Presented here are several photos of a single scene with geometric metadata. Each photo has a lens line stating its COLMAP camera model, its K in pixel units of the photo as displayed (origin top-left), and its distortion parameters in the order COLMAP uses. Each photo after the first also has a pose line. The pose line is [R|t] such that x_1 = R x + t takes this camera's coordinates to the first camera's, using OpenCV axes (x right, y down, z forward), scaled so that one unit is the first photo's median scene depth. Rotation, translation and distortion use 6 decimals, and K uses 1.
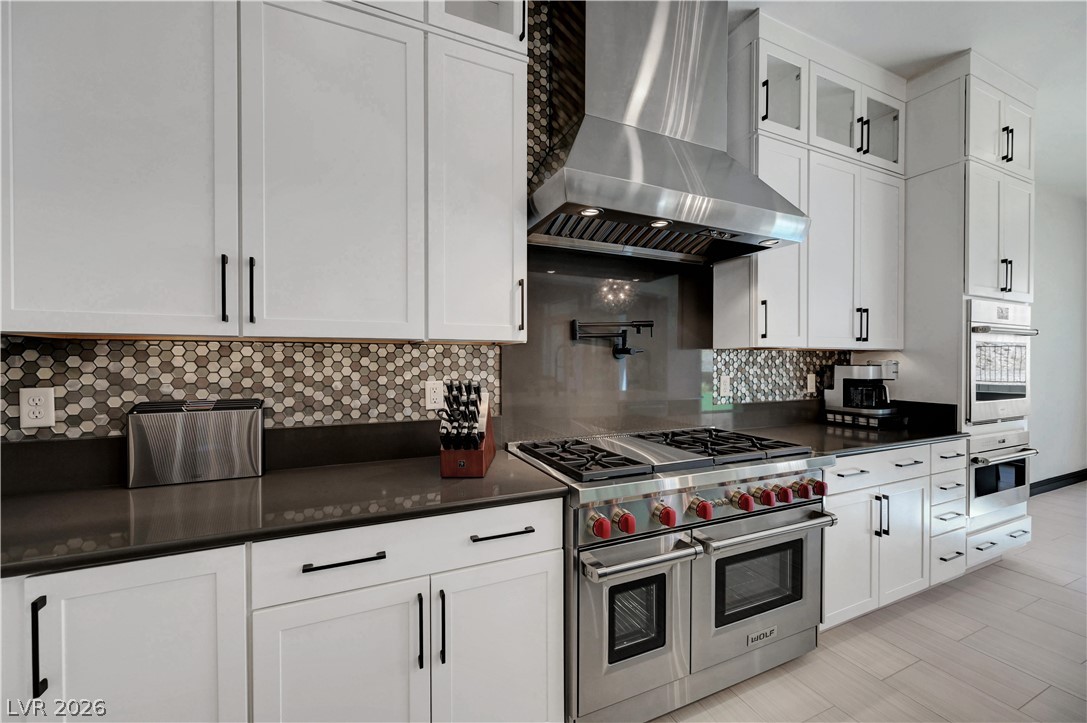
lens RADIAL K [[442.5, 0, 547.5], [0, 442.5, 362.6], [0, 0, 1]] dist [-0.001798, 0.000361]
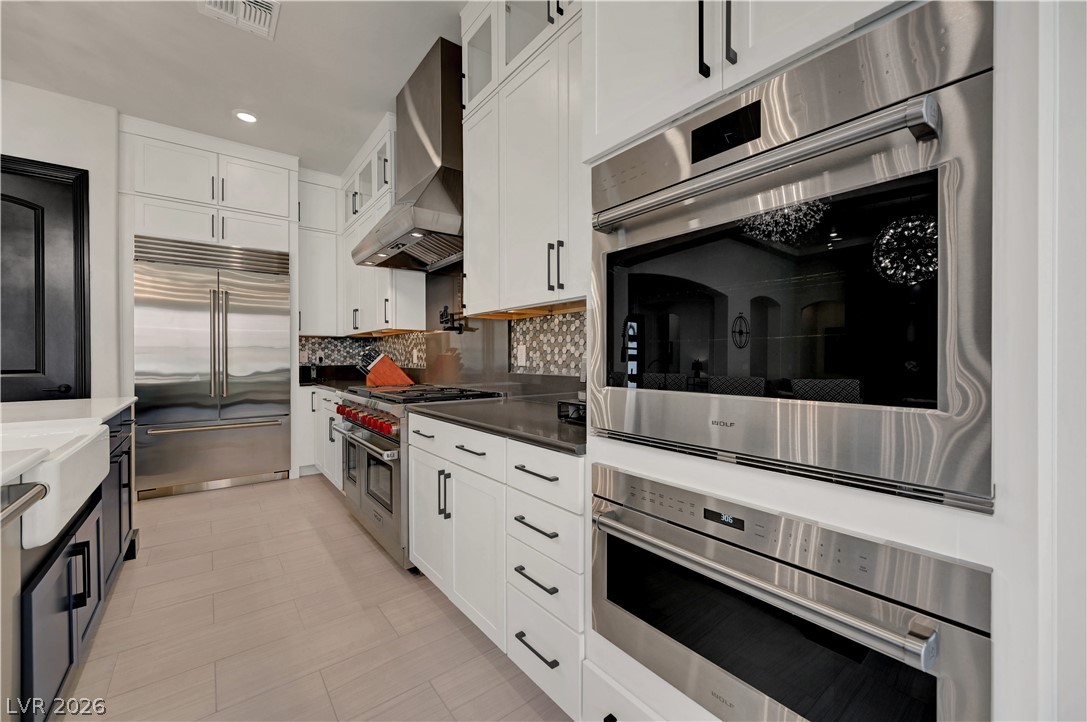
lens RADIAL K [[442.5, 0, 540.1], [0, 442.5, 357.0], [0, 0, 1]] dist [-0.001798, 0.000361]
pose [[0.203208, -0.002474, -0.979132, 1.557883], [-0.000392, 0.999997, -0.002609, 0.065900], [0.979135, 0.000914, 0.203207, 0.939385]]
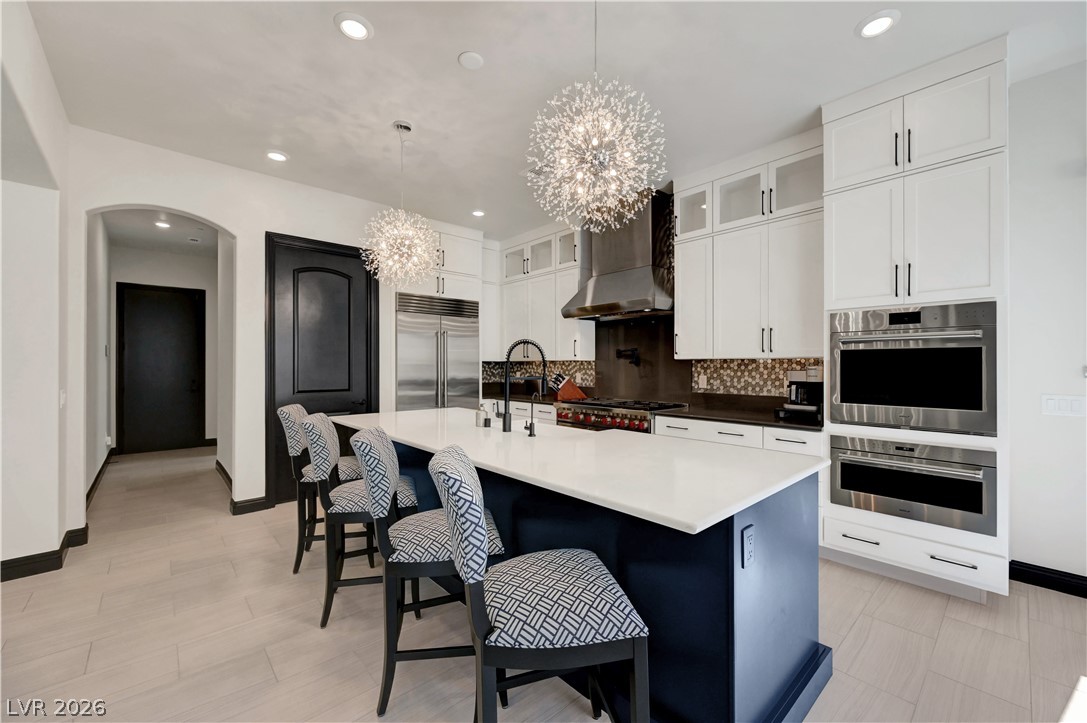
lens RADIAL K [[442.5, 0, 537.4], [0, 442.5, 364.8], [0, 0, 1]] dist [-0.001798, 0.000361]
pose [[0.269007, -0.002402, -0.963135, 2.059723], [-0.002322, 0.999992, -0.003143, -0.004805], [0.963135, 0.003082, 0.269000, -0.052719]]
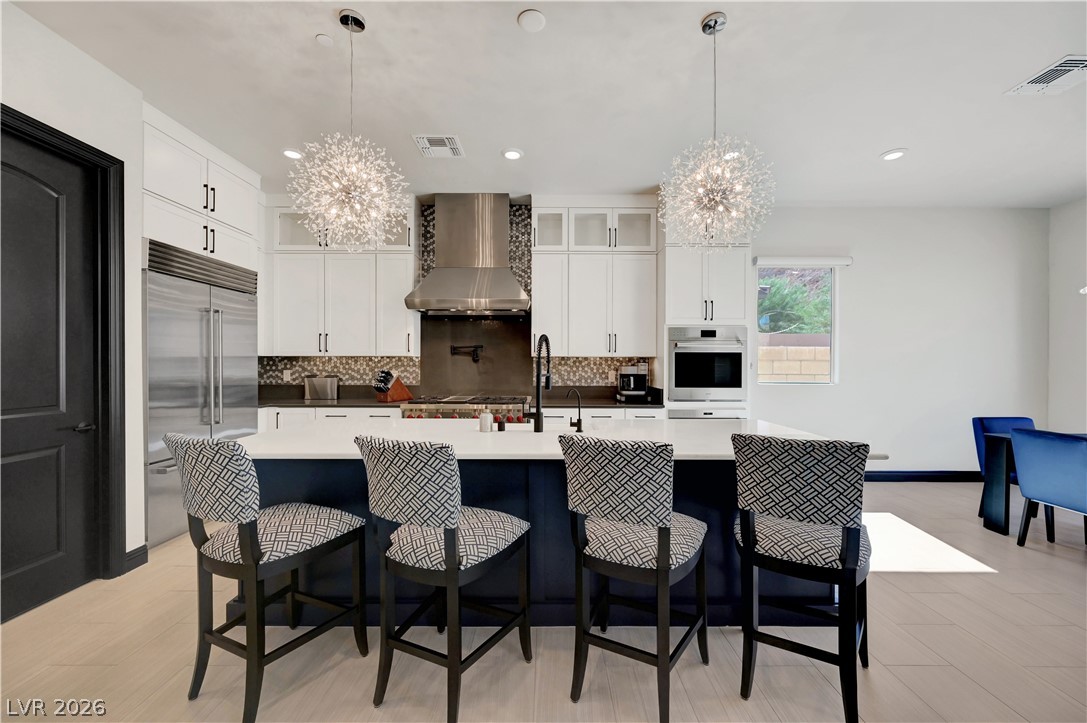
lens RADIAL K [[442.5, 0, 548.4], [0, 442.5, 366.0], [0, 0, 1]] dist [-0.001798, 0.000361]
pose [[0.904357, 0.004996, -0.426747, 1.394607], [-0.002933, 0.999981, 0.005492, -0.003208], [0.426766, -0.003715, 0.904355, -0.820160]]
